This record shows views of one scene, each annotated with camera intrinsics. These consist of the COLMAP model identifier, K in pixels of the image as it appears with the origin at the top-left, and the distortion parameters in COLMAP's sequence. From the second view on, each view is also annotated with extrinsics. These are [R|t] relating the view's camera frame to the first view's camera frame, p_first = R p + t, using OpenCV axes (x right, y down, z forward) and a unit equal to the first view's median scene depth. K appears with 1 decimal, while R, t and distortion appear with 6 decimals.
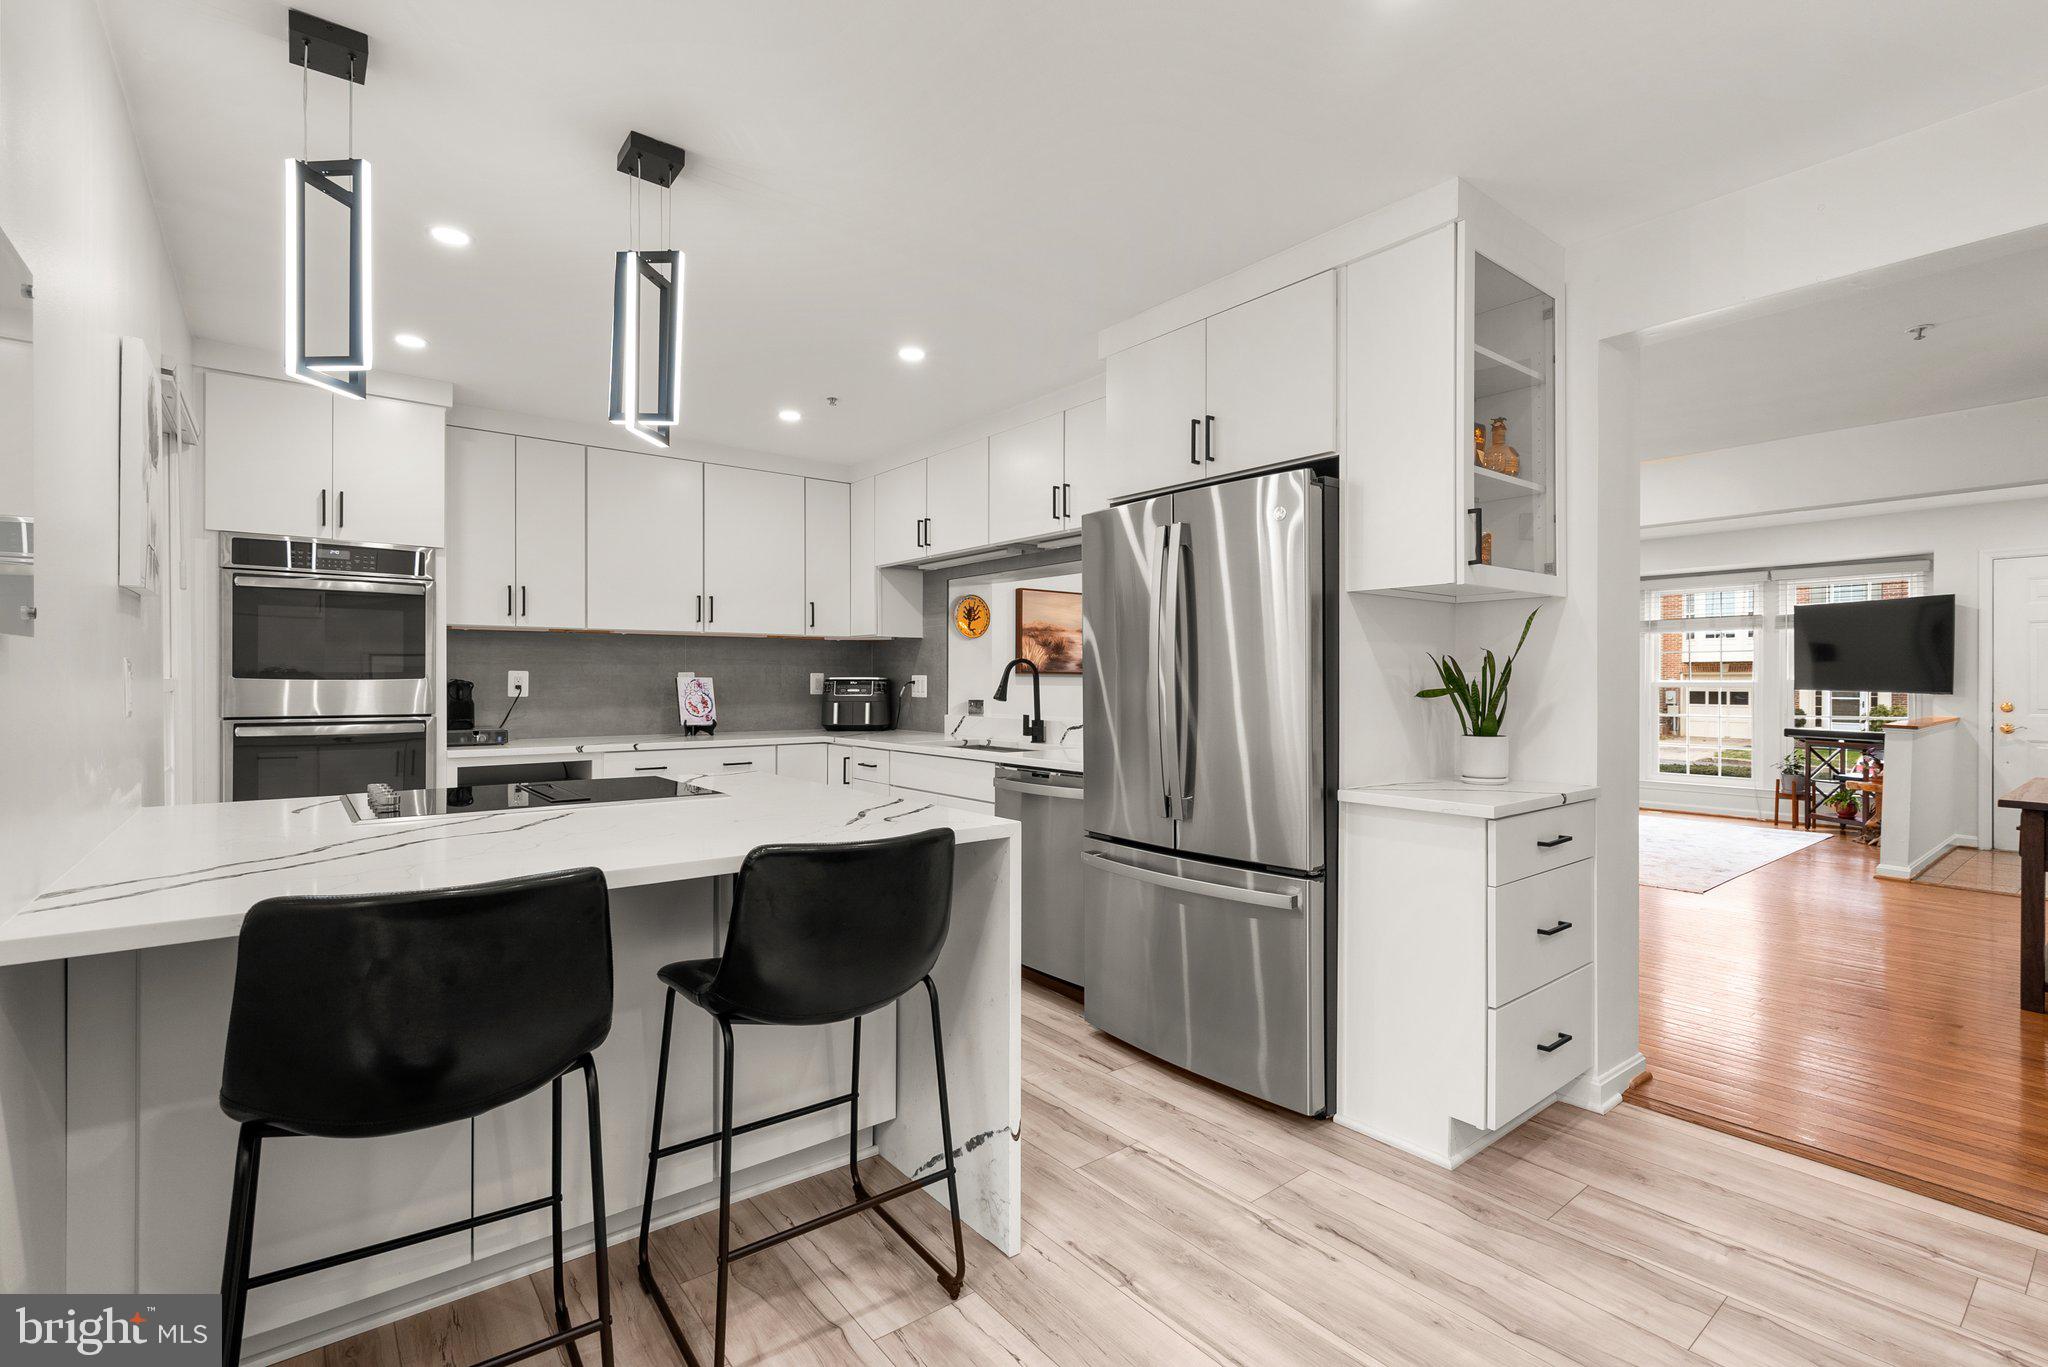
lens RADIAL K [[939.1, 0, 1022.5], [0, 939.1, 684.3], [0, 0, 1]] dist [0.004322, 0.000451]
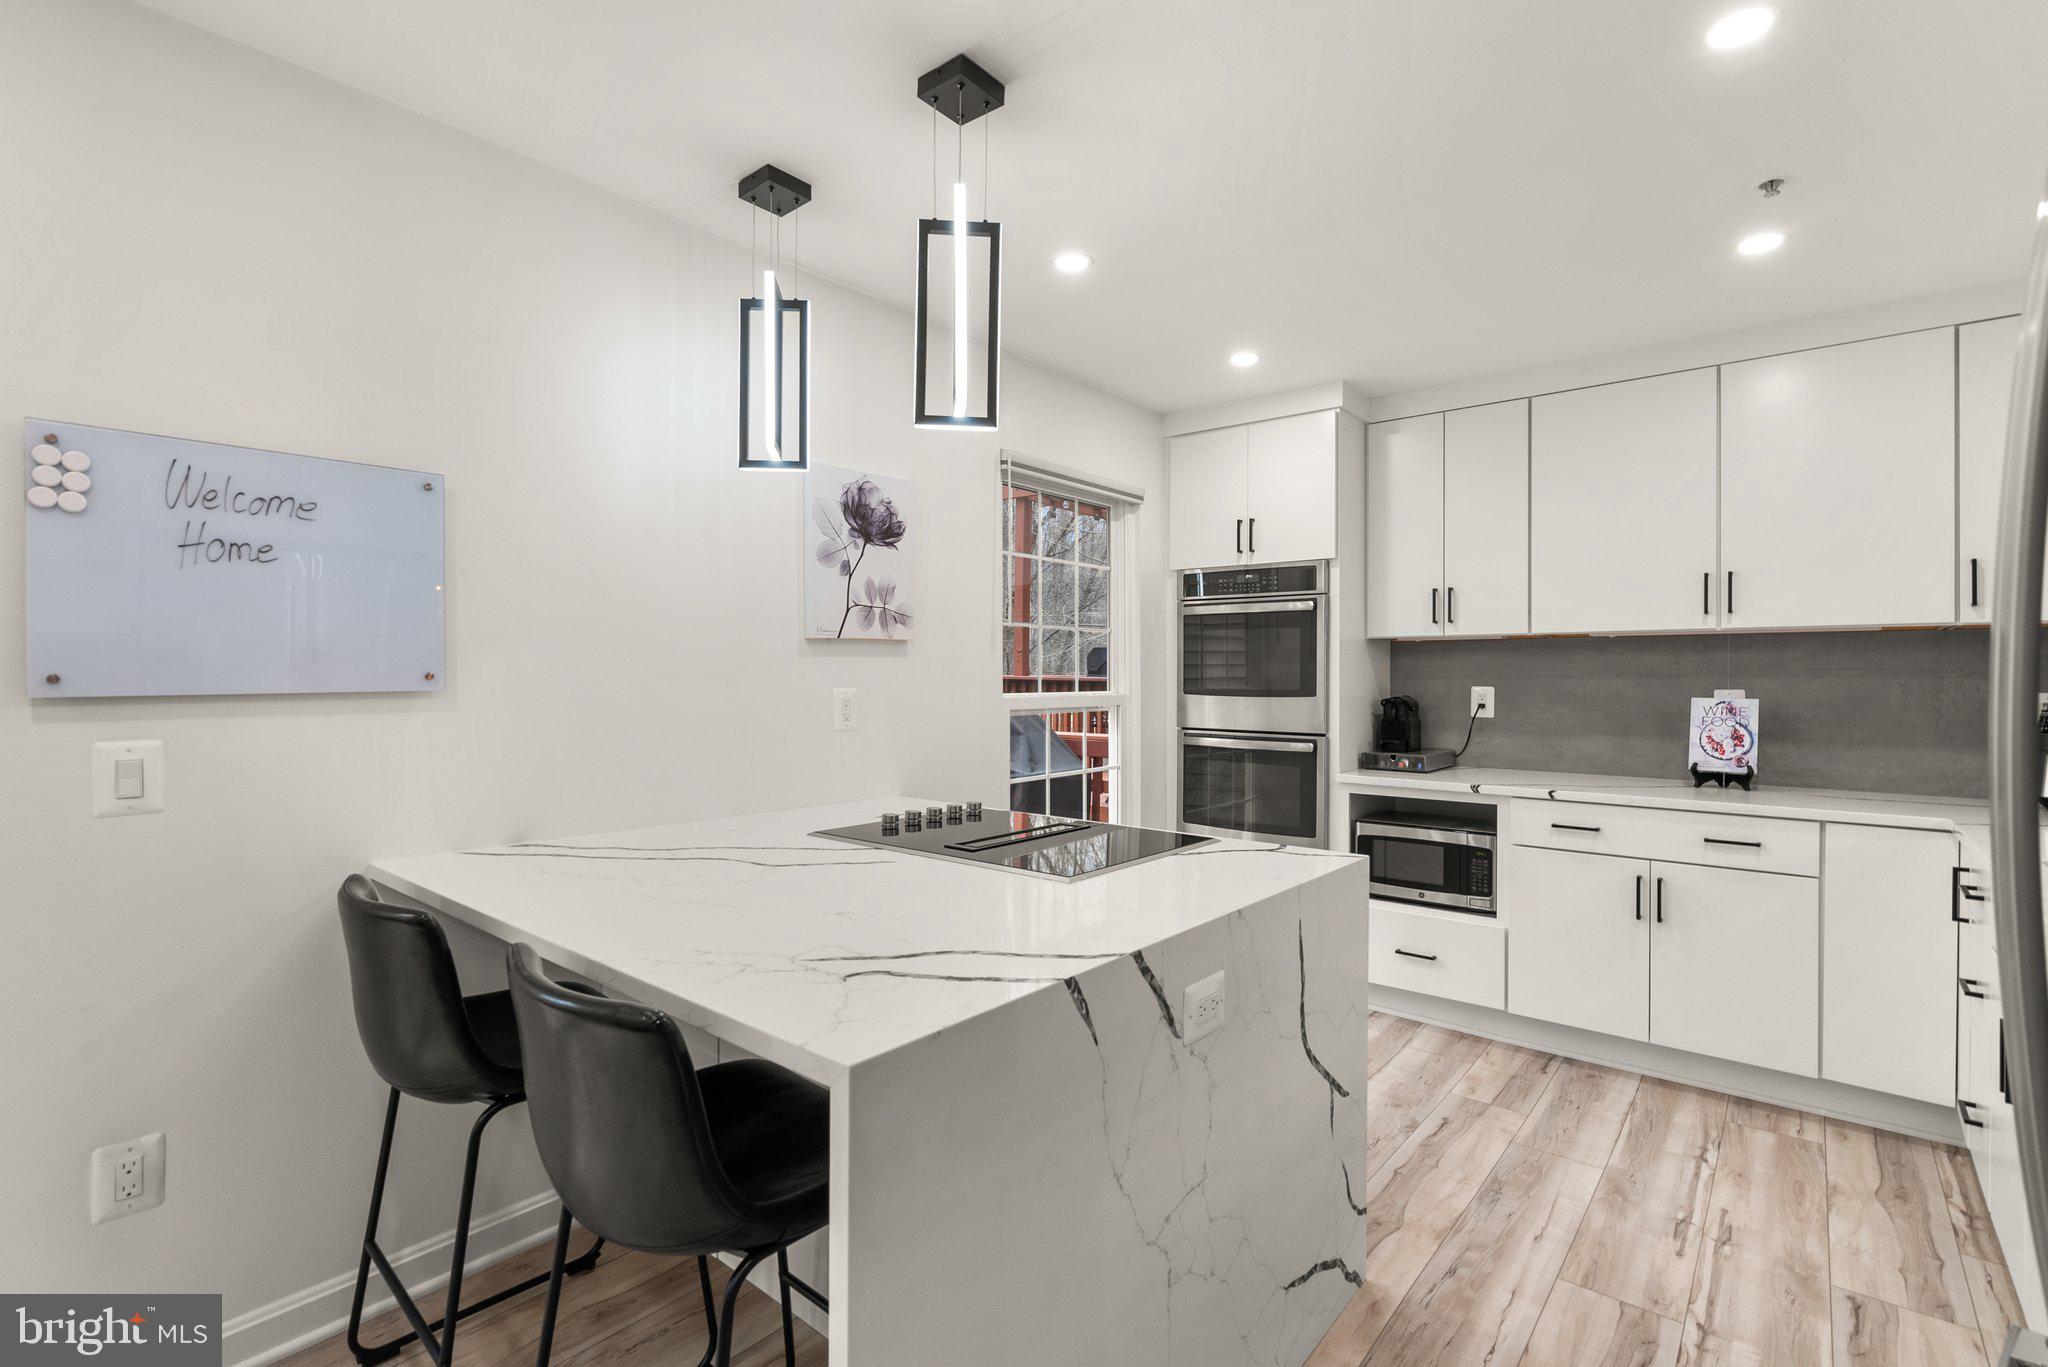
lens RADIAL K [[939.1, 0, 1034.2], [0, 939.1, 678.3], [0, 0, 1]] dist [0.004322, 0.000451]
pose [[0.198163, 0.003356, -0.980163, 0.212860], [-0.006601, 0.999976, 0.002090, -0.021088], [0.980147, 0.006056, 0.198180, 0.448075]]
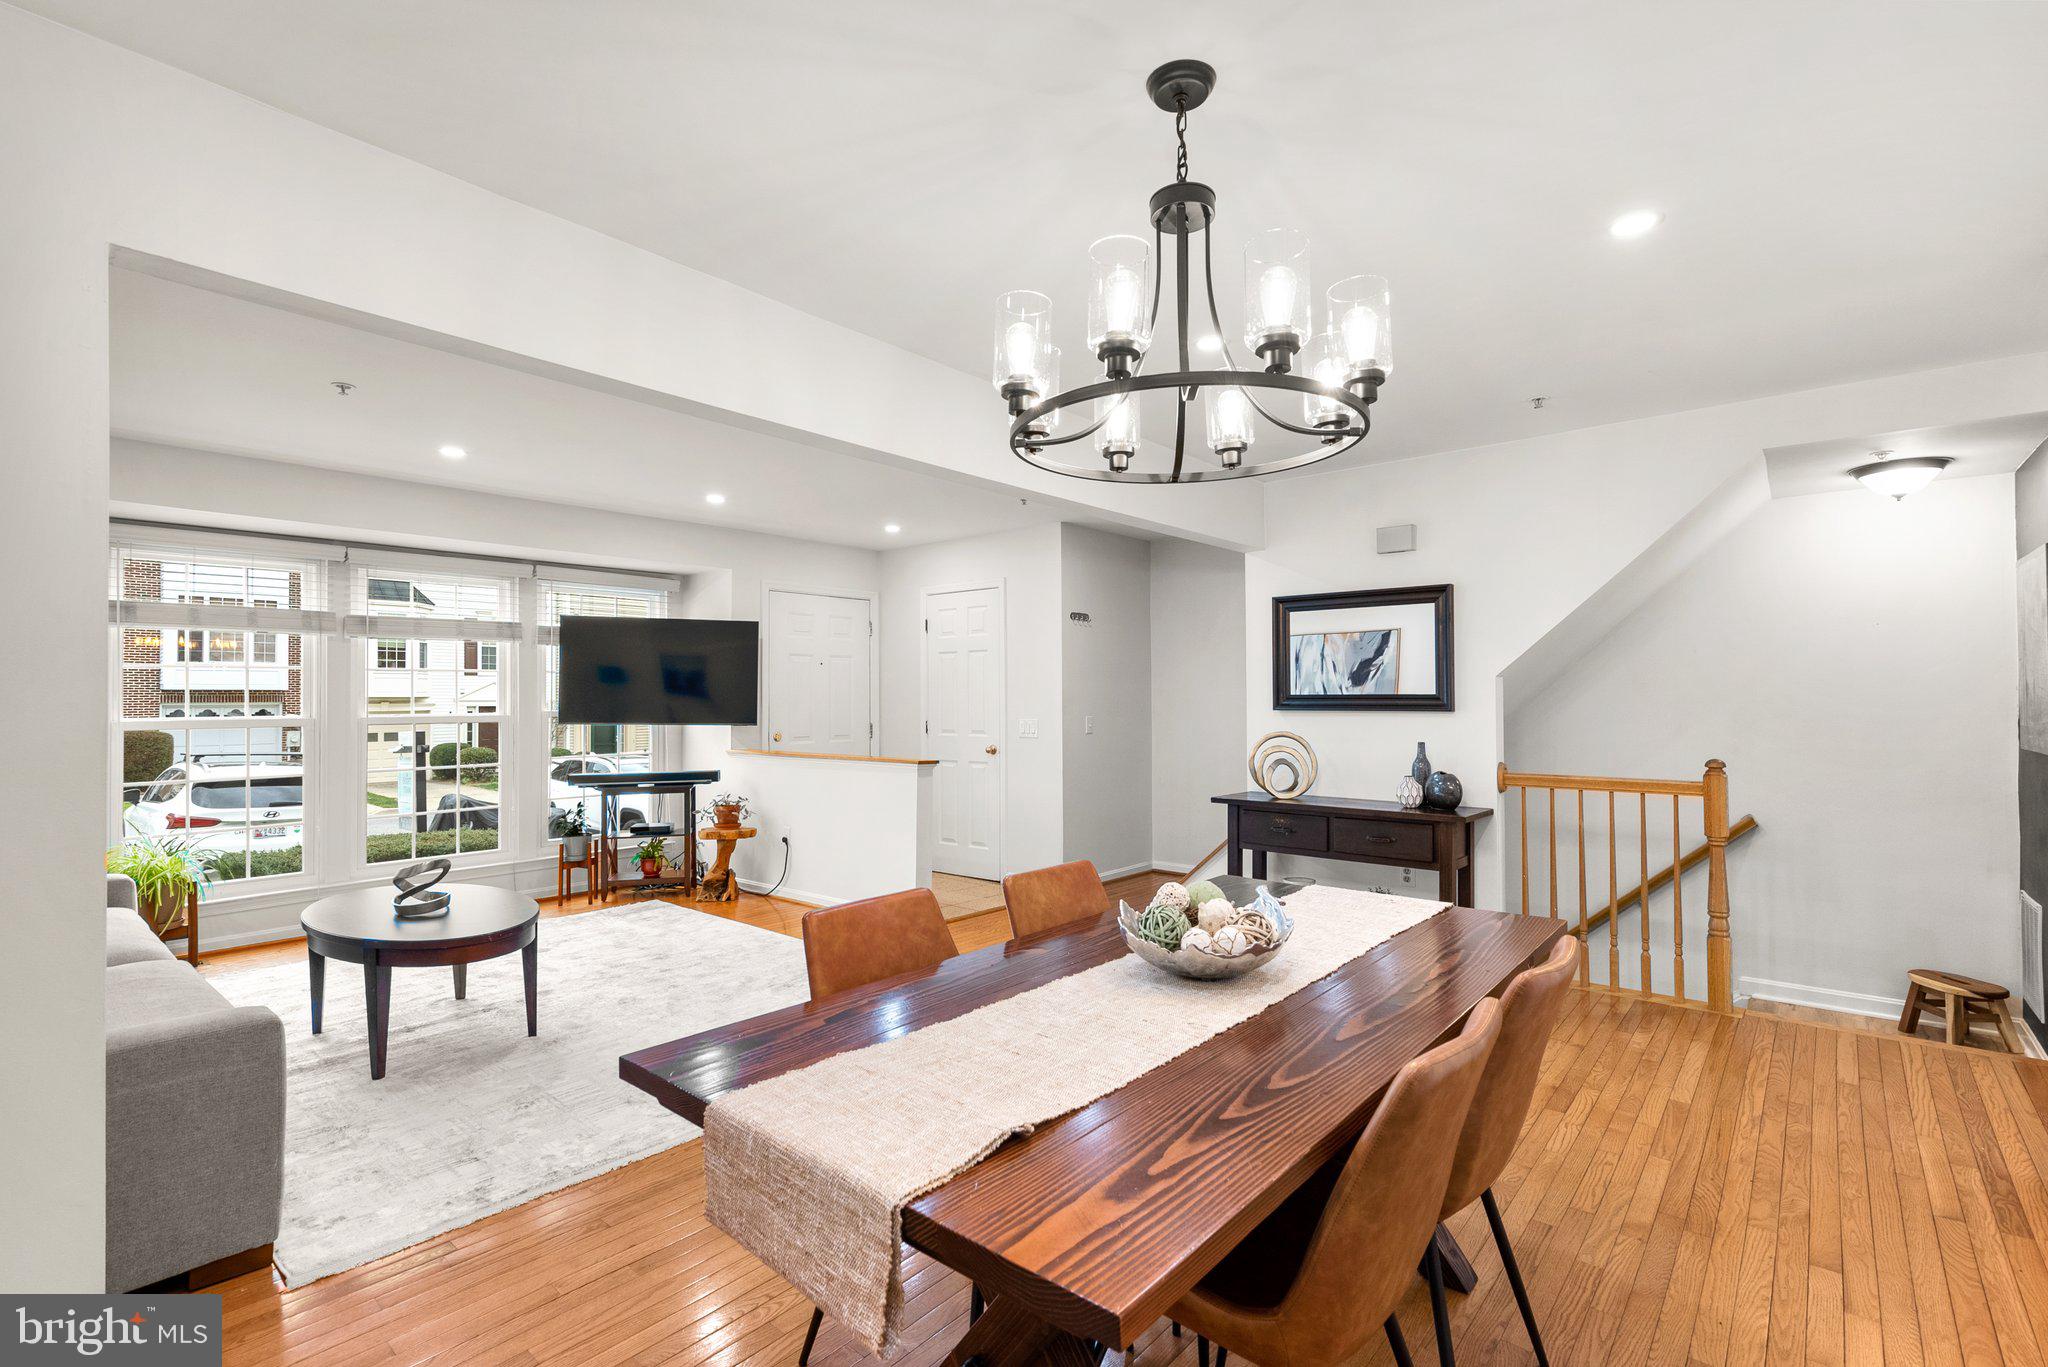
lens RADIAL K [[939.1, 0, 1012.0], [0, 939.1, 697.4], [0, 0, 1]] dist [0.004322, 0.000451]
pose [[-0.199703, 0.006866, 0.979832, -0.016360], [0.004466, 0.999971, -0.006097, -0.016982], [-0.979846, 0.003158, -0.199728, 1.326358]]
